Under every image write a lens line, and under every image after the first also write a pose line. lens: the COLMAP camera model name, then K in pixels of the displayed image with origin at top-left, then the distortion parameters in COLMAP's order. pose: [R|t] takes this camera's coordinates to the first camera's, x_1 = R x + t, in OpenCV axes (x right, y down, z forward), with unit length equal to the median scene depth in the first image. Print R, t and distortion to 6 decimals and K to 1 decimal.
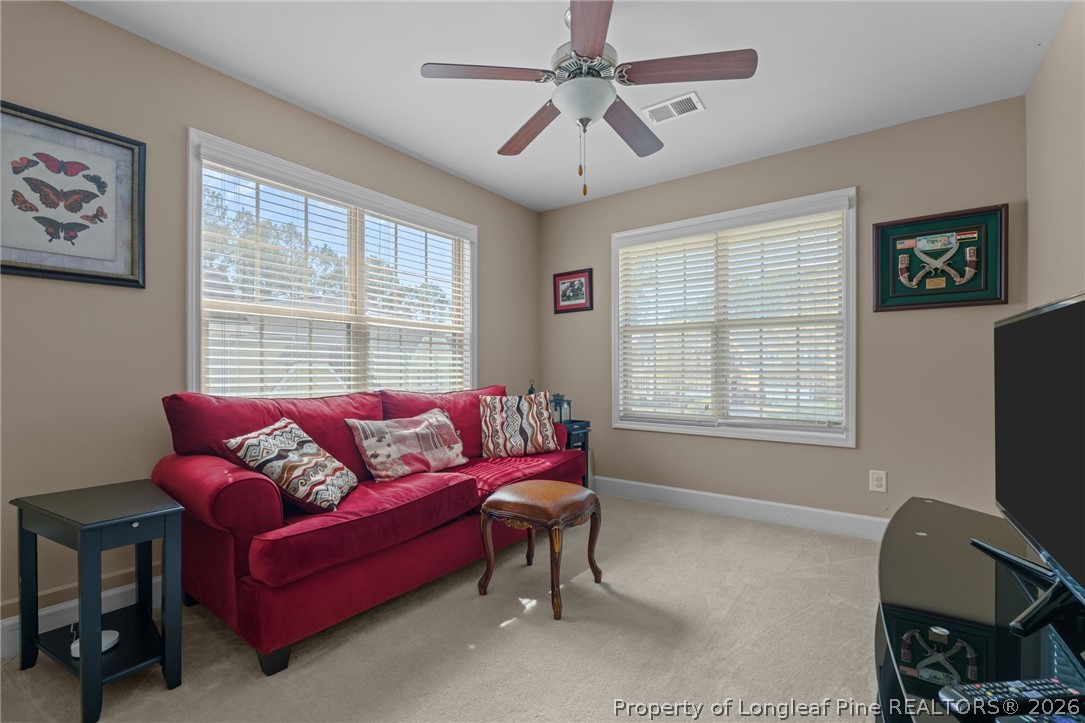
lens RADIAL K [[482.2, 0, 542.9], [0, 482.2, 368.6], [0, 0, 1]] dist [-0.001511, -0.000393]
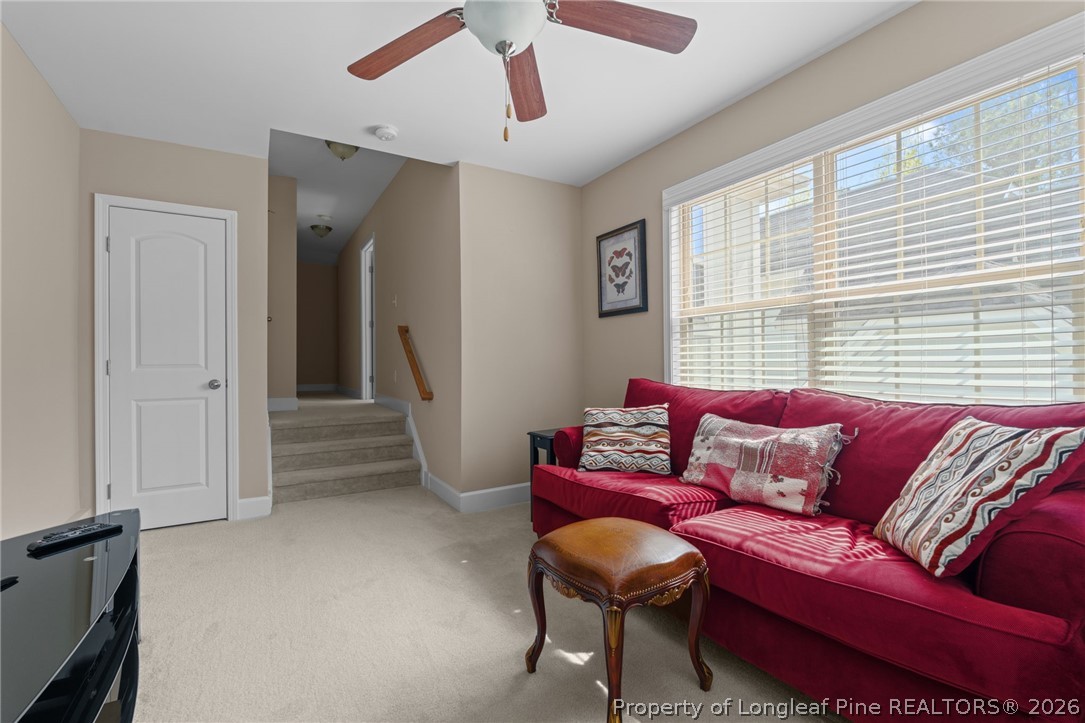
lens RADIAL K [[482.2, 0, 543.0], [0, 482.2, 360.4], [0, 0, 1]] dist [-0.001511, -0.000393]
pose [[-0.397459, -0.000636, -0.917620, 0.780718], [0.009684, 0.999941, -0.004887, -0.000704], [0.917569, -0.010828, -0.397429, 1.372207]]
